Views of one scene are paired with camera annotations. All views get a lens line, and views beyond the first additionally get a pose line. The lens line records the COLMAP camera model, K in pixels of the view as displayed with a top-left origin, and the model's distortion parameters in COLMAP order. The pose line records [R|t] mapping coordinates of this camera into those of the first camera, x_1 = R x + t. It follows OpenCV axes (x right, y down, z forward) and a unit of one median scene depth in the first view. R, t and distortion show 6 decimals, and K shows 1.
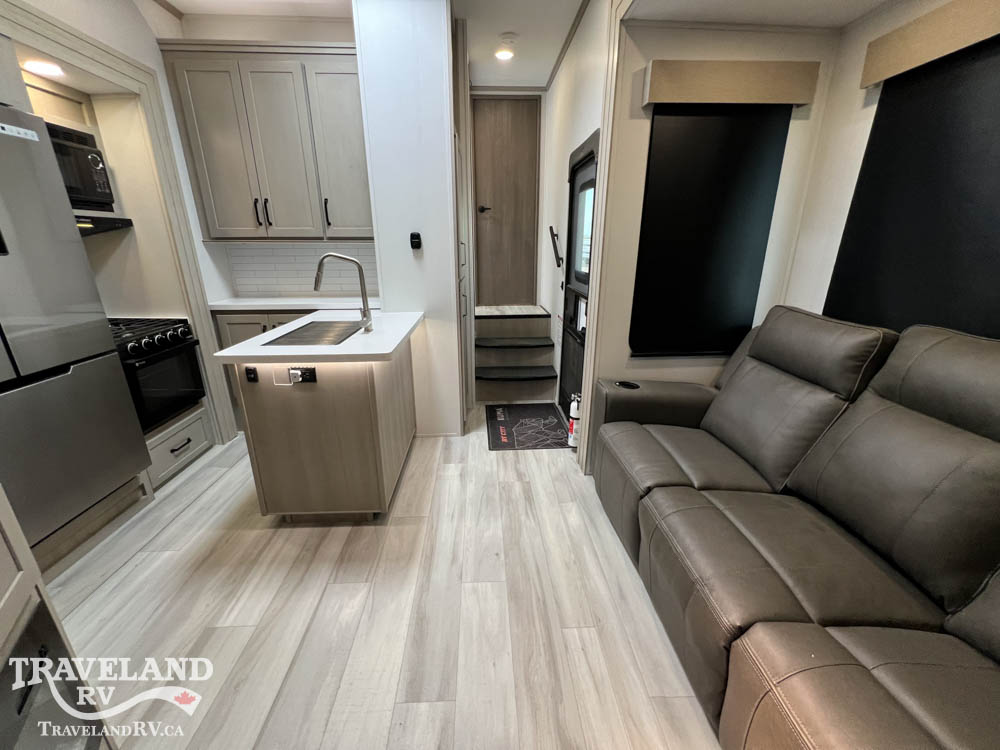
lens RADIAL K [[399.7, 0, 497.9], [0, 399.7, 373.5], [0, 0, 1]] dist [-0.001853, 0.000121]
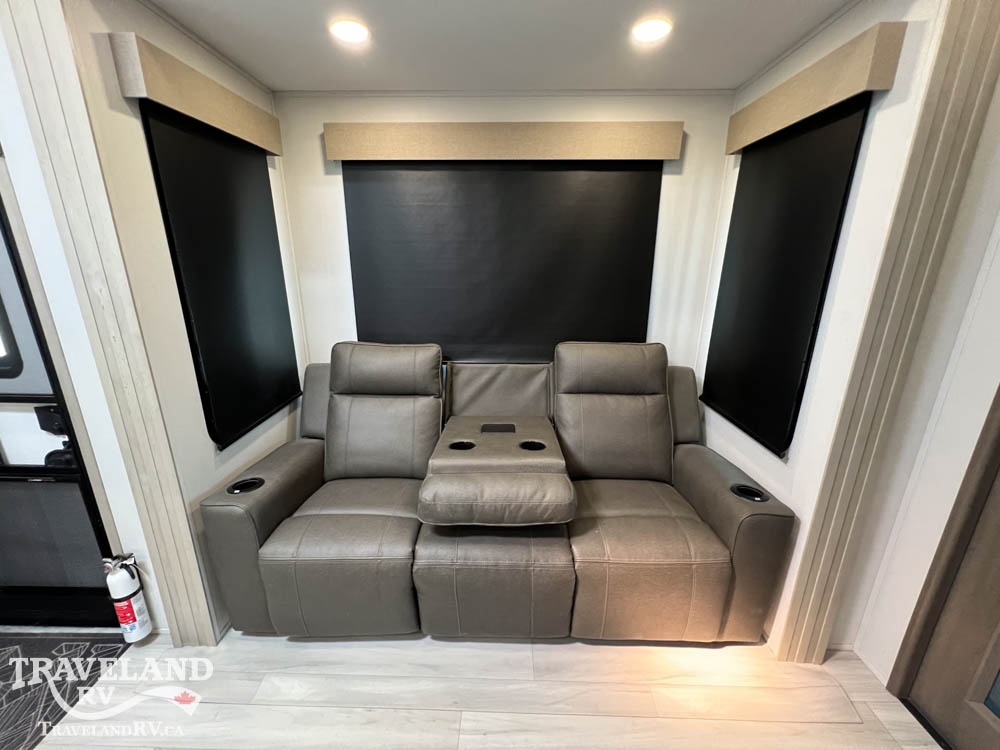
lens RADIAL K [[399.7, 0, 497.9], [0, 399.7, 373.5], [0, 0, 1]] dist [-0.001853, 0.000121]
pose [[0.066970, -0.278803, 0.958010, -0.291484], [0.309127, 0.918718, 0.245759, -0.197829], [-0.948660, 0.279688, 0.147713, 0.396134]]
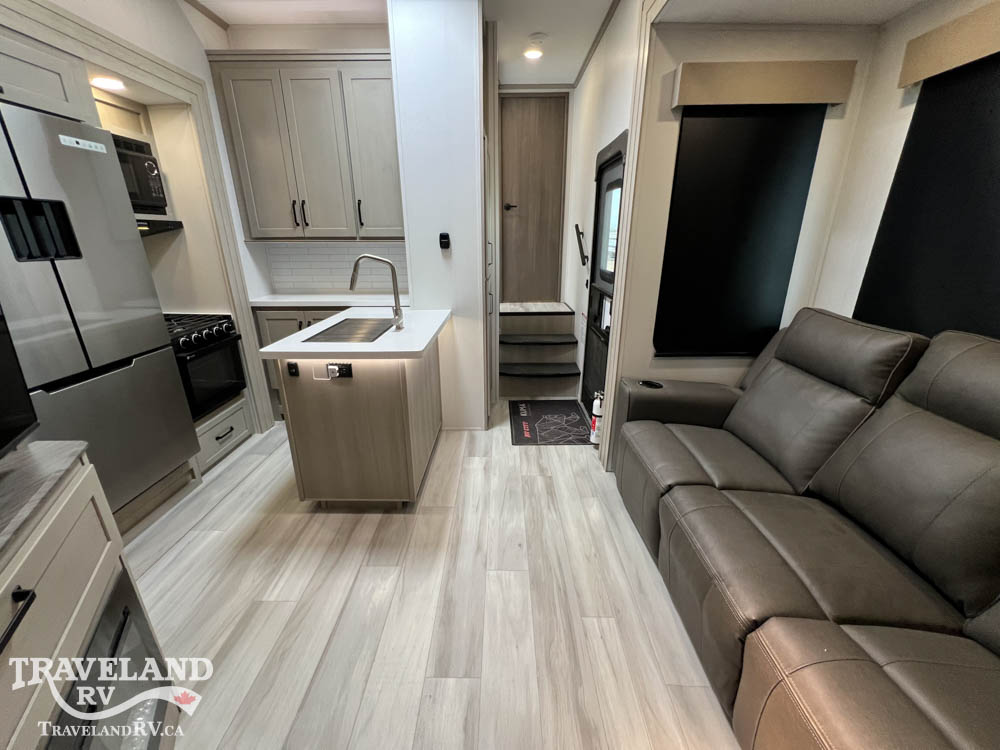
lens RADIAL K [[399.7, 0, 497.9], [0, 399.7, 373.5], [0, 0, 1]] dist [-0.001853, 0.000121]
pose [[0.998476, 0.015739, -0.052889, -0.009835], [-0.014972, 0.999777, 0.014862, -0.008122], [0.053111, -0.014047, 0.998490, -0.032459]]
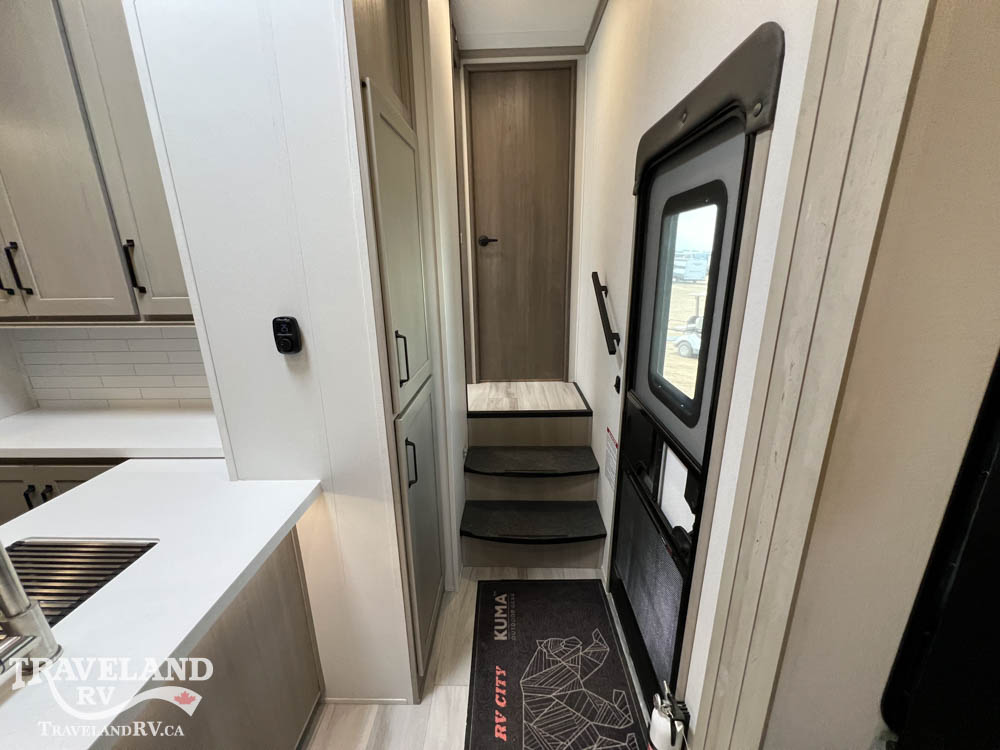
lens RADIAL K [[399.7, 0, 497.9], [0, 399.7, 373.5], [0, 0, 1]] dist [-0.001853, 0.000121]
pose [[0.997145, 0.006191, -0.075256, 0.062588], [-0.009355, 0.999084, -0.041762, -0.321425], [0.074929, 0.042347, 0.996289, 0.690469]]
